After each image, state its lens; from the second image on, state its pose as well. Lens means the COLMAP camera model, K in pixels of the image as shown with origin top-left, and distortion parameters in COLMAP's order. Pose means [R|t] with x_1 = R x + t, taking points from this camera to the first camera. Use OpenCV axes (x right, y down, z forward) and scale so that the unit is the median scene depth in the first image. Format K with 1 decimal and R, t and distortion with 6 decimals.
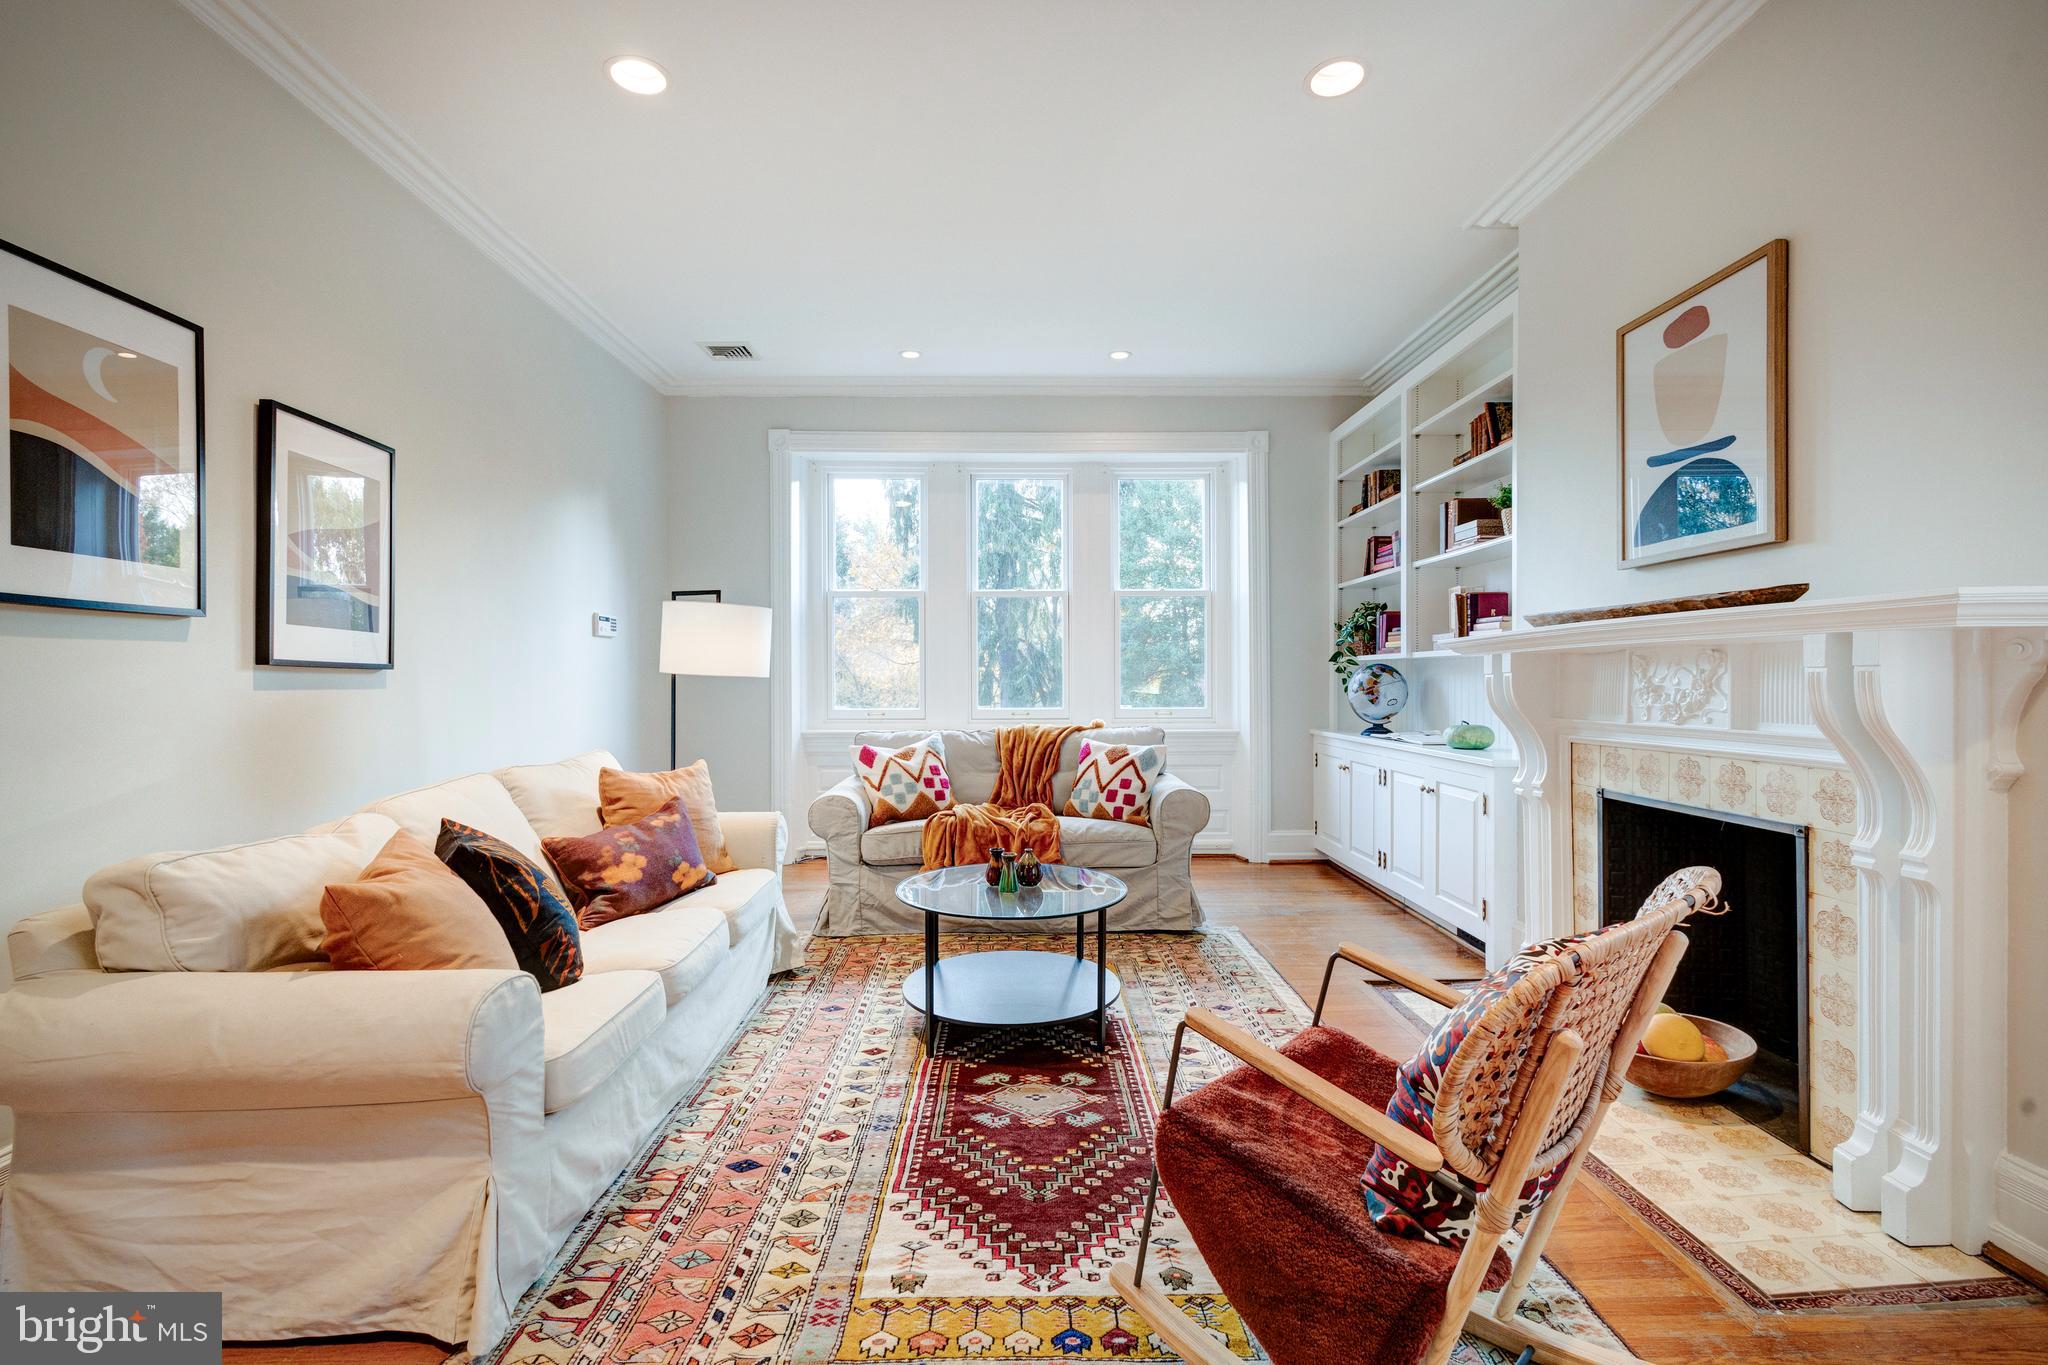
lens RADIAL K [[934.8, 0, 1025.0], [0, 934.8, 676.6], [0, 0, 1]] dist [0.017188, 0.000000]
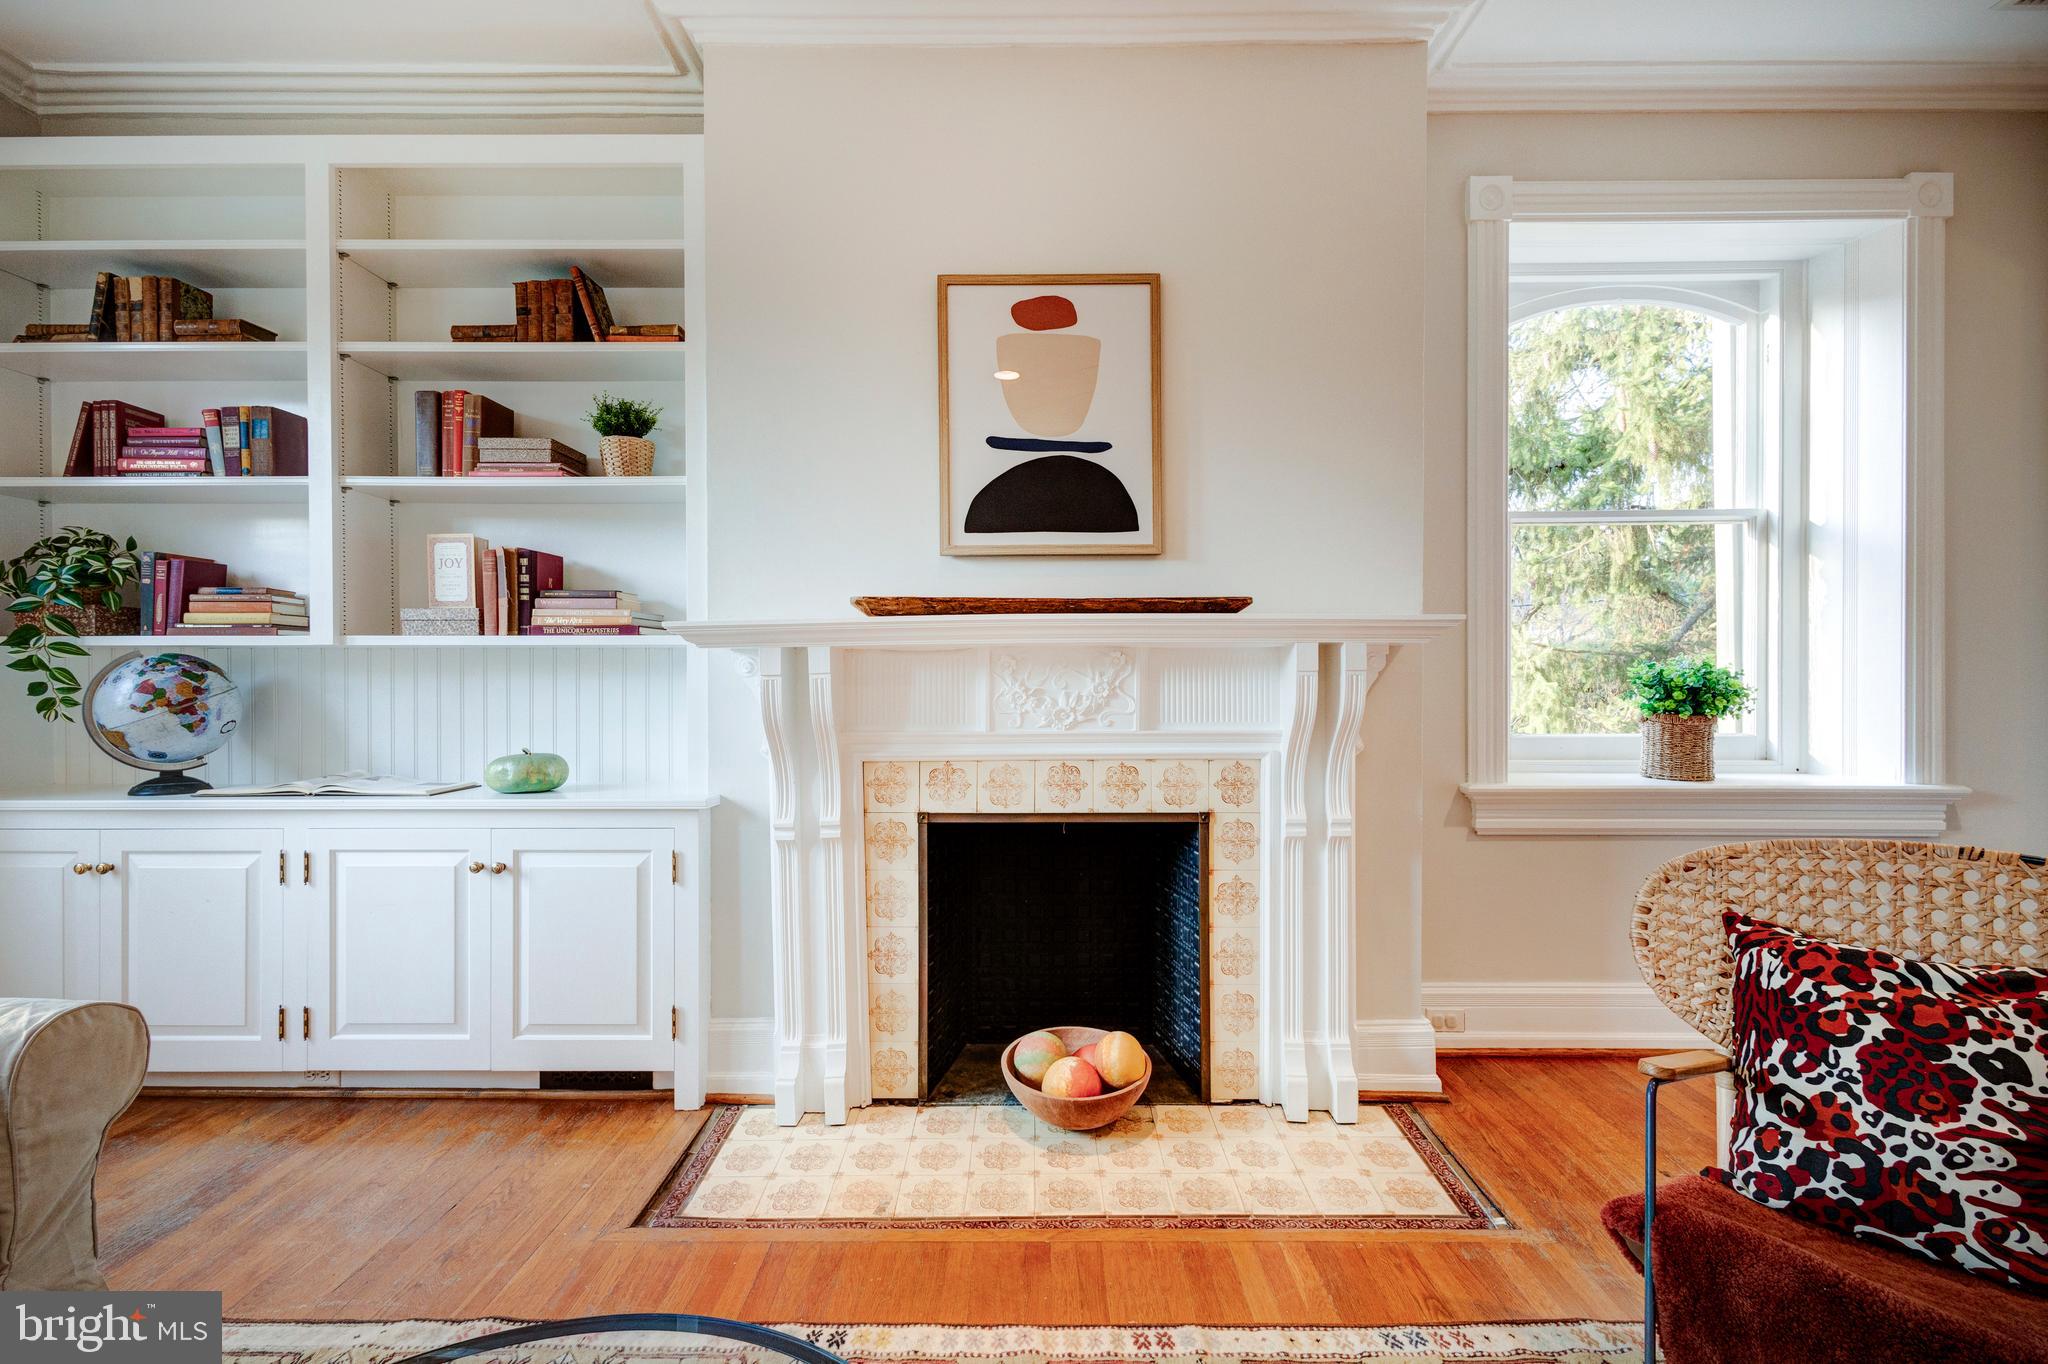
lens RADIAL K [[934.8, 0, 1023.8], [0, 934.8, 692.1], [0, 0, 1]] dist [0.017188, 0.000000]
pose [[0.031788, -0.002726, 0.999491, -0.241985], [-0.000908, 0.999996, 0.002756, 0.009975], [-0.999494, -0.000995, 0.031786, 0.970117]]
